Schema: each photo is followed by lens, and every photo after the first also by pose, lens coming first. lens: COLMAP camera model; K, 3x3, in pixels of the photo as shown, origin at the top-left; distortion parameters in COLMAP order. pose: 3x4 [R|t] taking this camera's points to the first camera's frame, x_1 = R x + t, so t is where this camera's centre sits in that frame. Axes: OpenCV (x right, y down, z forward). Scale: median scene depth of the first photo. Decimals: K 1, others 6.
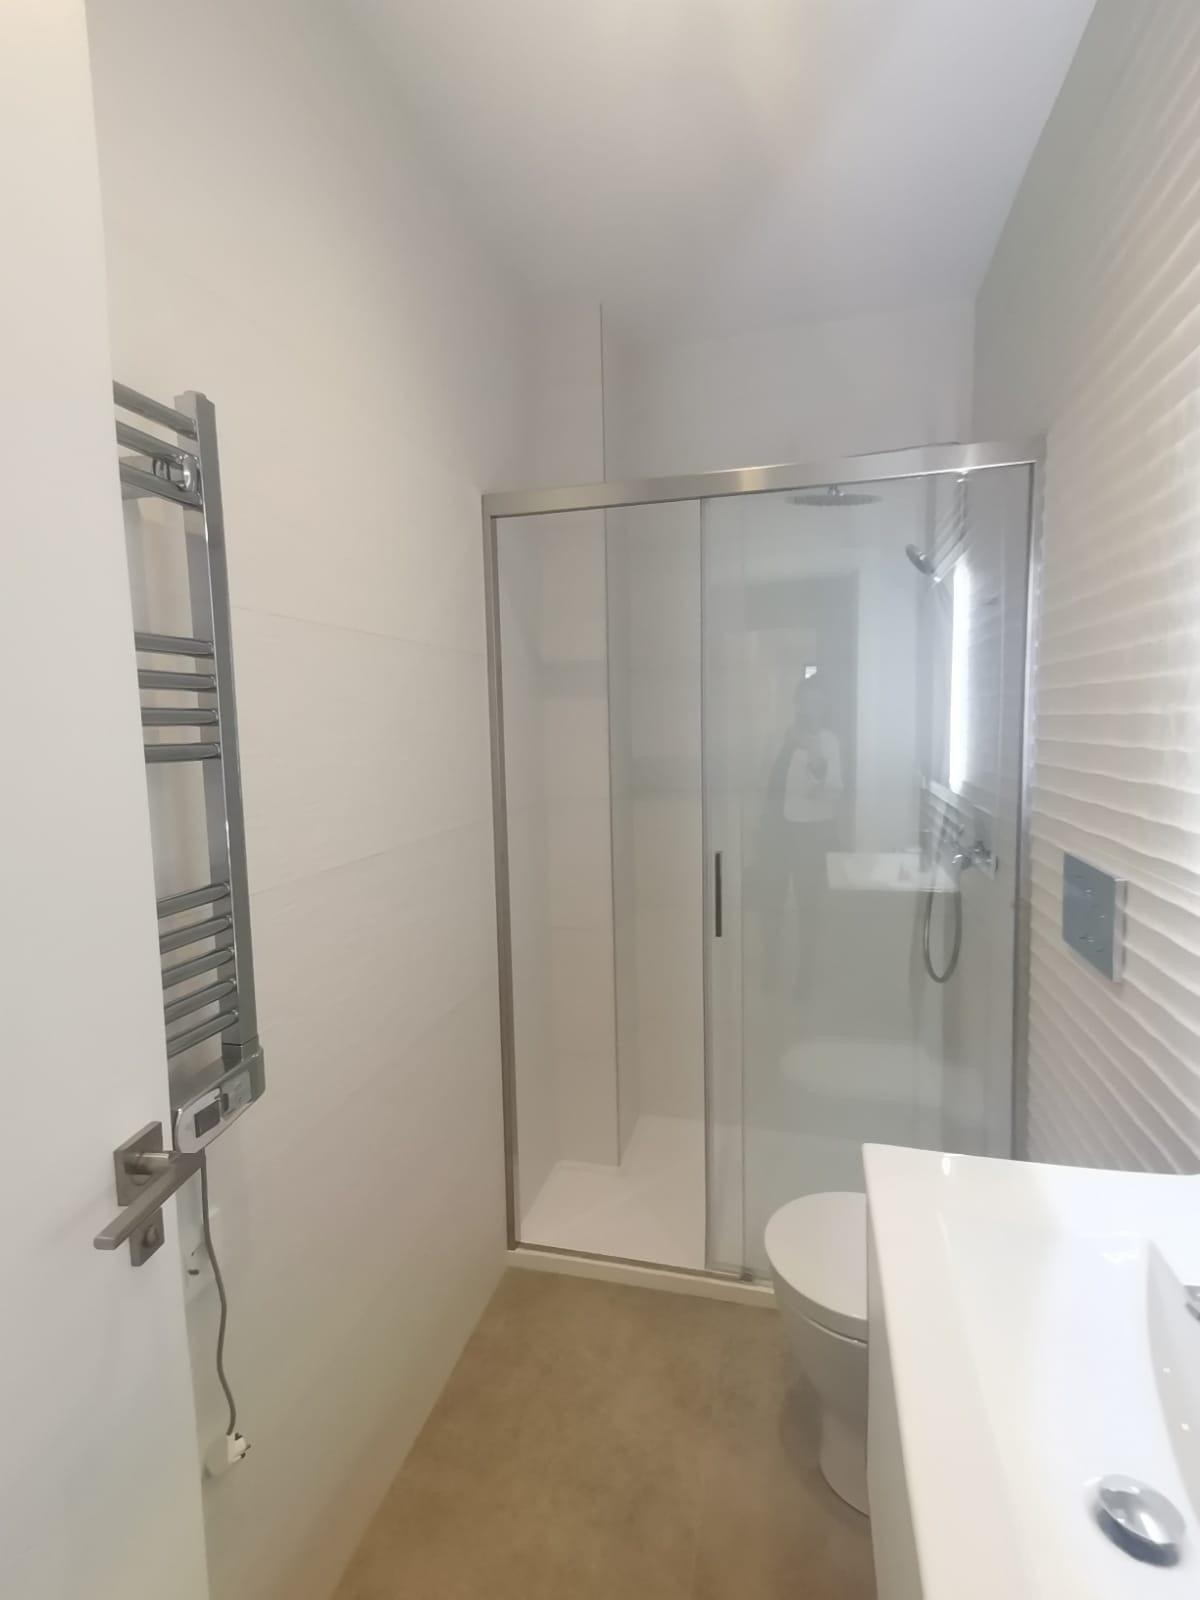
lens RADIAL K [[793.7, 0, 594.5], [0, 793.7, 805.0], [0, 0, 1]] dist [0.018493, -0.000437]
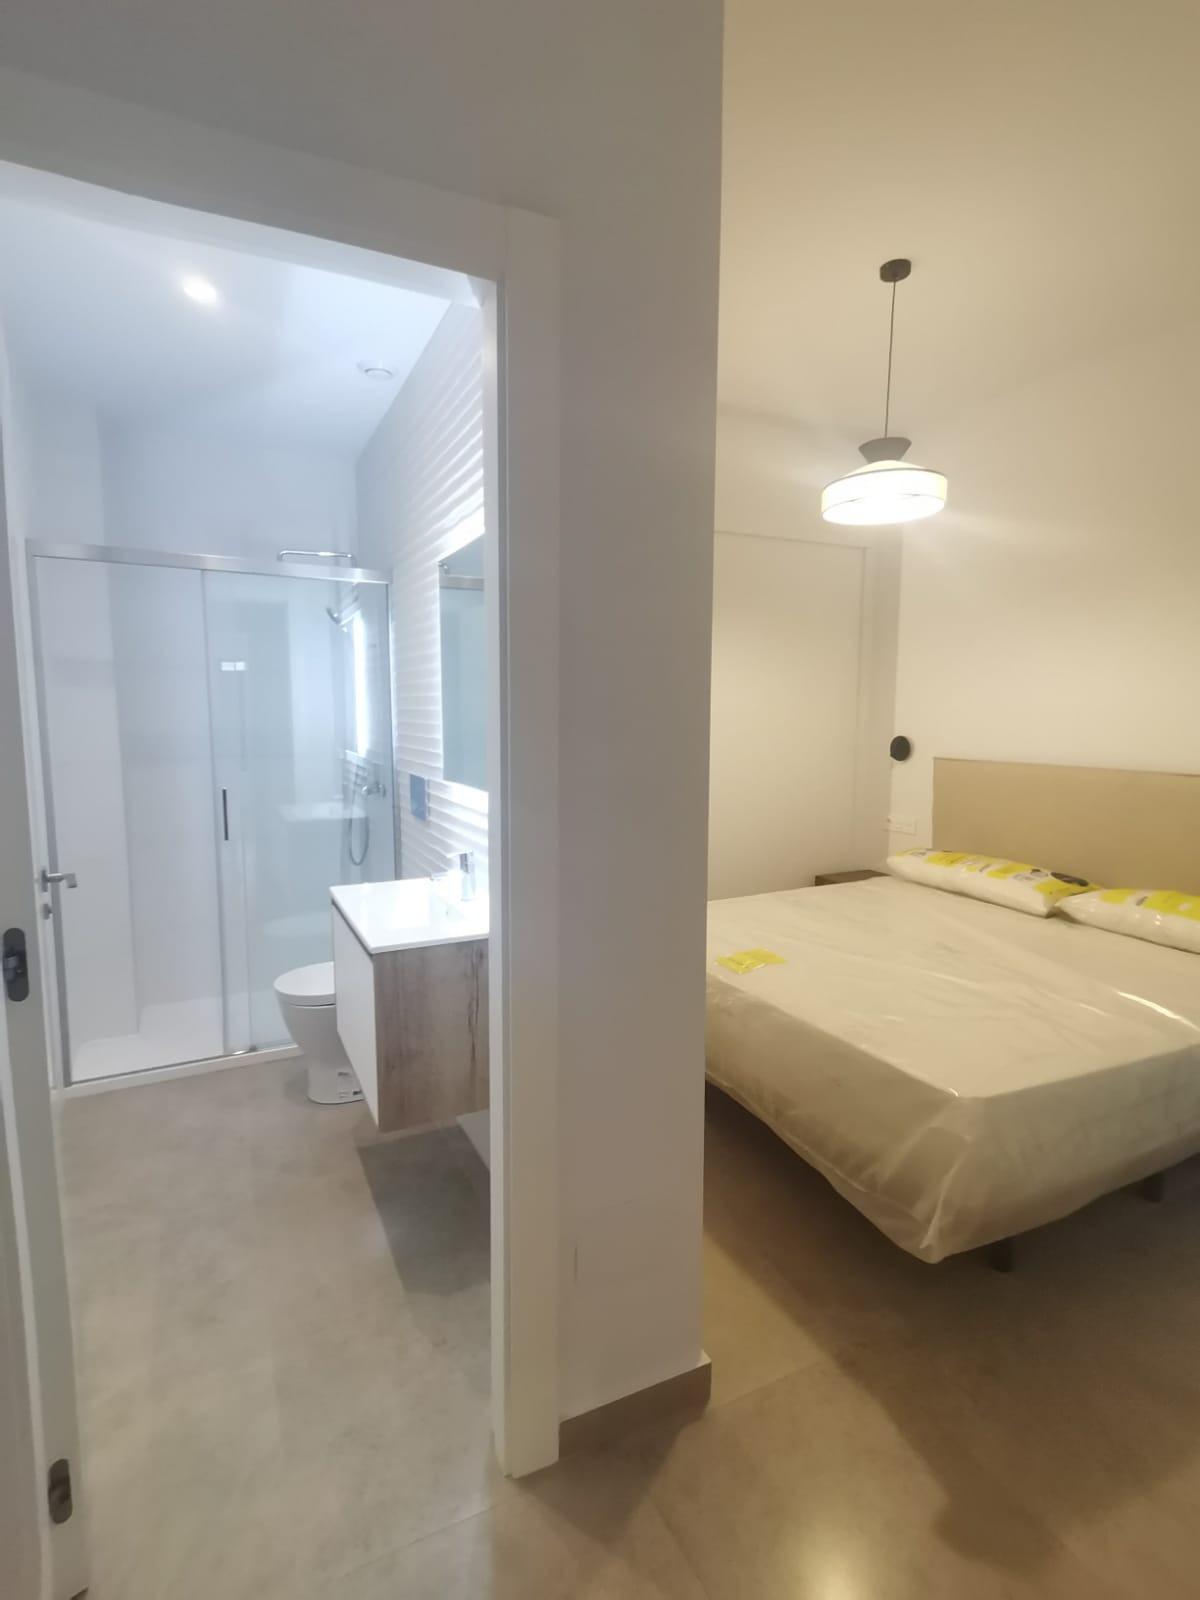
lens RADIAL K [[793.7, 0, 594.5], [0, 793.7, 805.0], [0, 0, 1]] dist [0.018493, -0.000437]
pose [[0.761100, -0.049232, 0.646764, -0.292772], [0.044297, 0.998733, 0.023896, 0.080343], [-0.647121, 0.010462, 0.762316, -0.662792]]
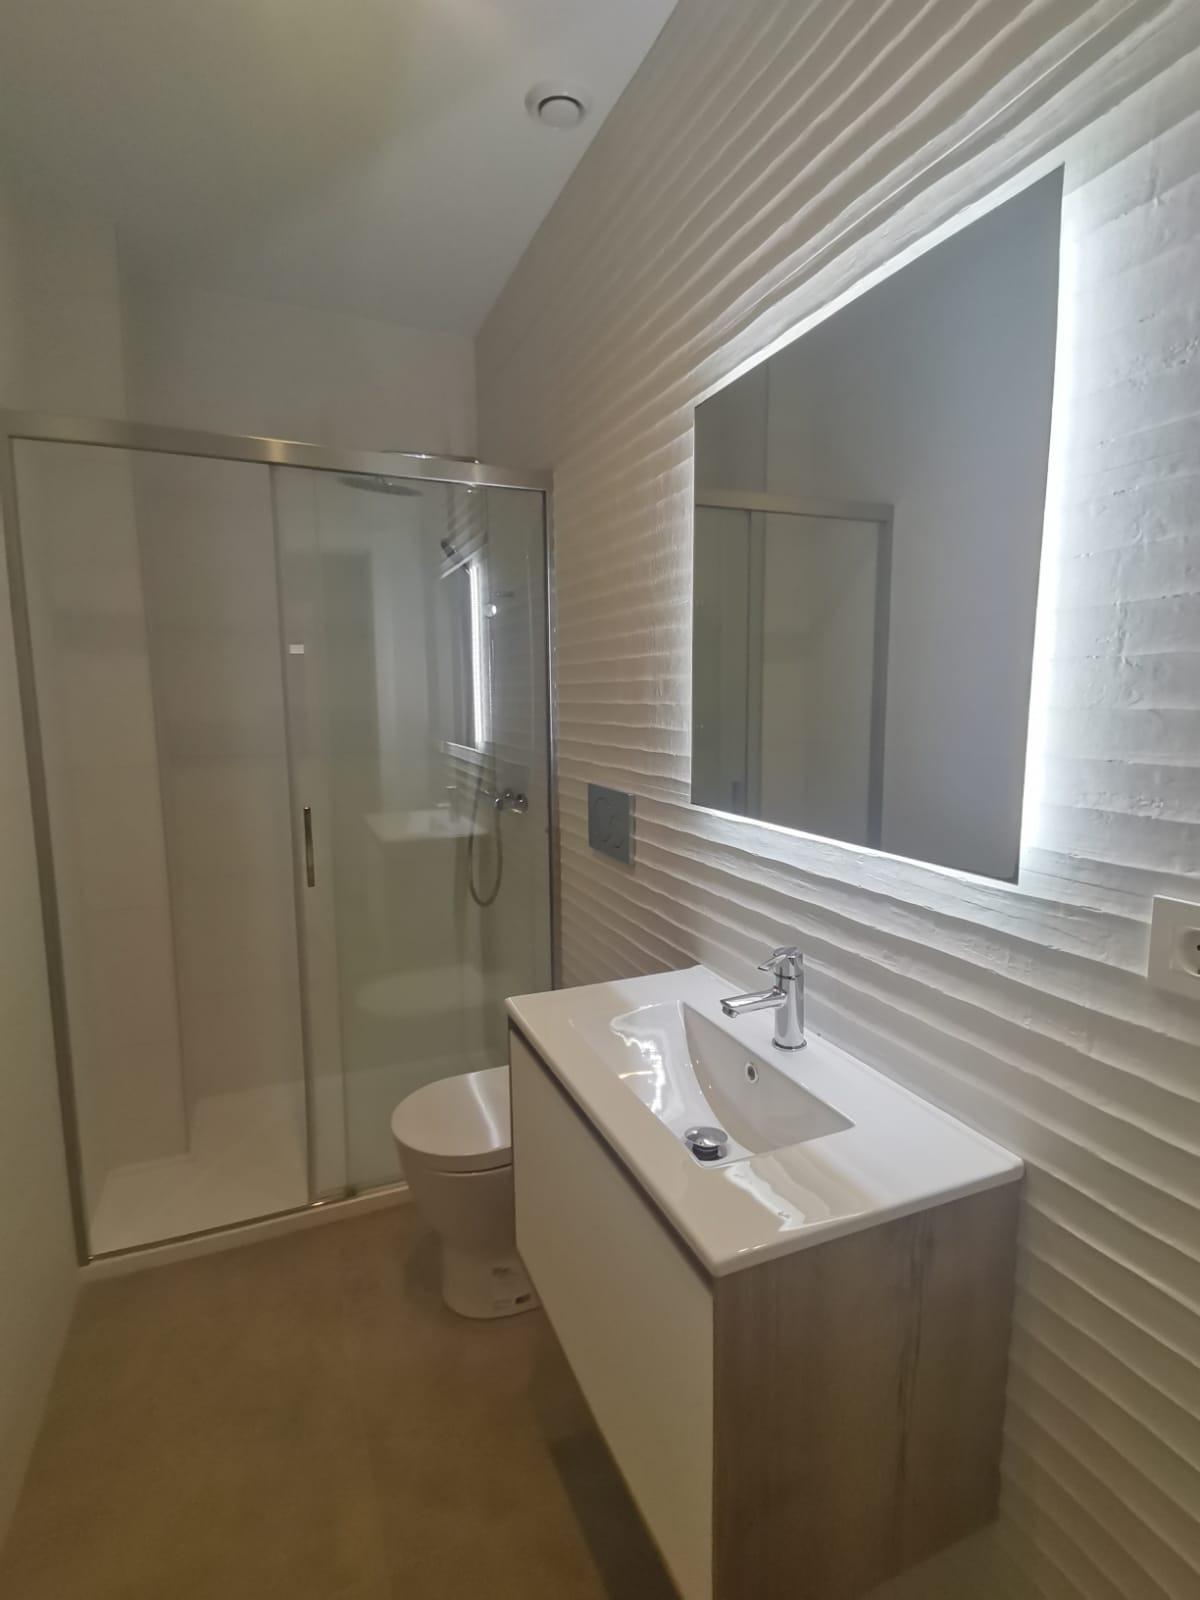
lens RADIAL K [[793.7, 0, 594.5], [0, 793.7, 805.0], [0, 0, 1]] dist [0.018493, -0.000437]
pose [[0.797346, -0.062507, 0.600277, -0.159780], [0.047903, 0.998039, 0.040296, 0.029411], [-0.601618, -0.003375, 0.798777, -0.072134]]
